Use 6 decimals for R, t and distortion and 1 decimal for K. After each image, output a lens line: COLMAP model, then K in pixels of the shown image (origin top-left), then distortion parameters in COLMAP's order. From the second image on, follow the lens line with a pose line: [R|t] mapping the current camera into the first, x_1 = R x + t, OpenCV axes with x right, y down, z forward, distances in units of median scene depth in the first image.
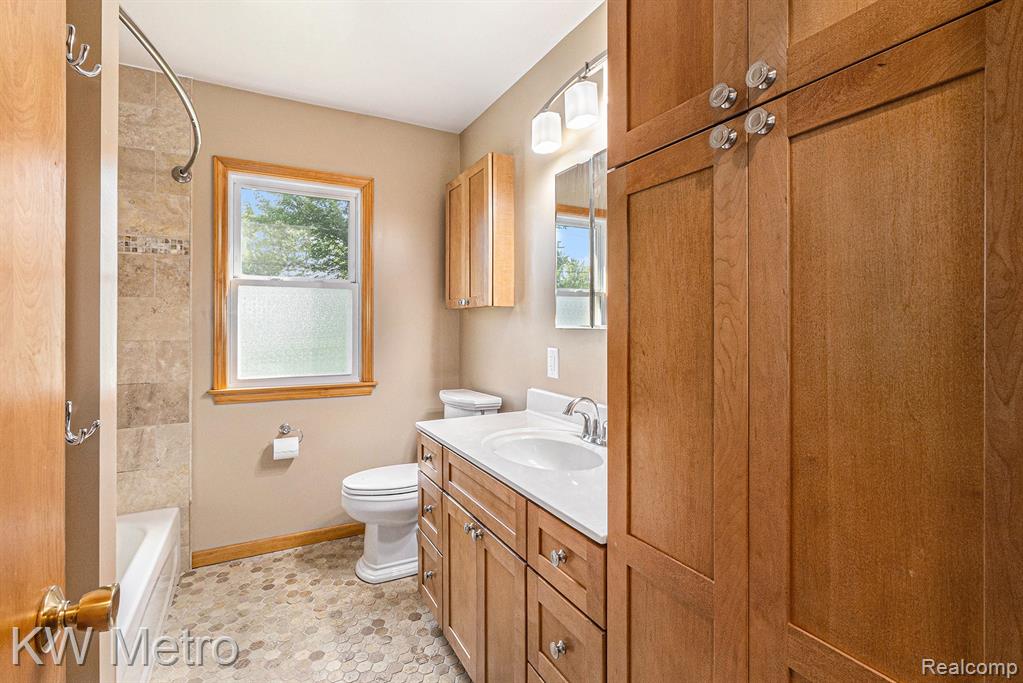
lens RADIAL K [[481.9, 0, 510.4], [0, 481.9, 323.8], [0, 0, 1]] dist [0.010466, -0.000415]
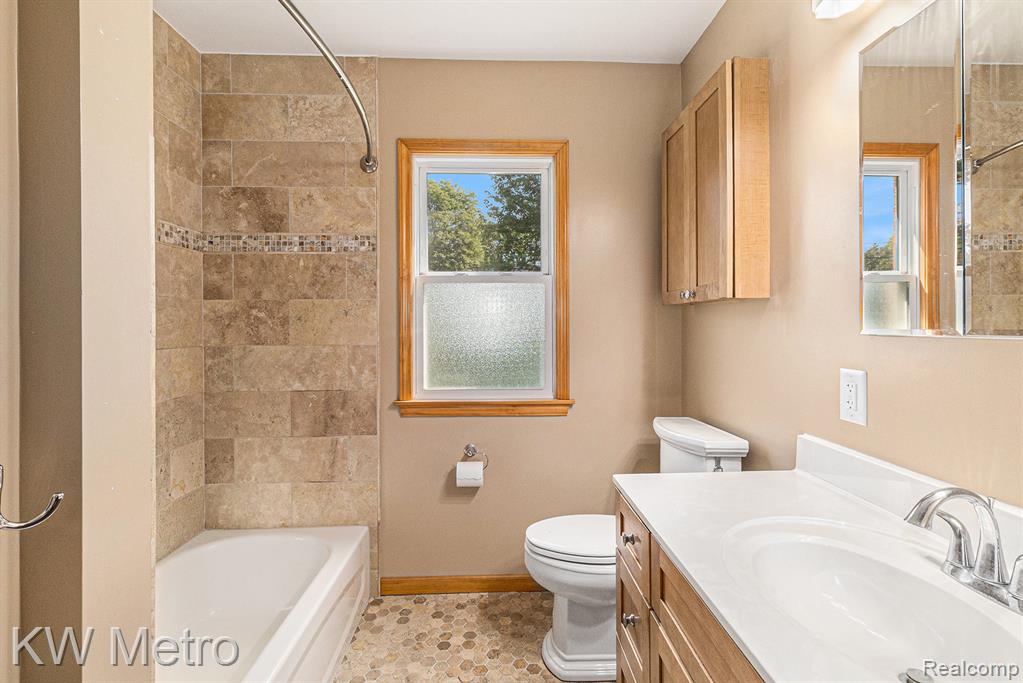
lens RADIAL K [[492.8, 0, 548.4], [0, 492.8, 330.5], [0, 0, 1]] dist [-0.002429, -0.000227]
pose [[0.930303, -0.001384, -0.366790, -0.022504], [0.006315, 0.999905, 0.012244, -0.002659], [0.366739, -0.013706, 0.930223, 0.260692]]
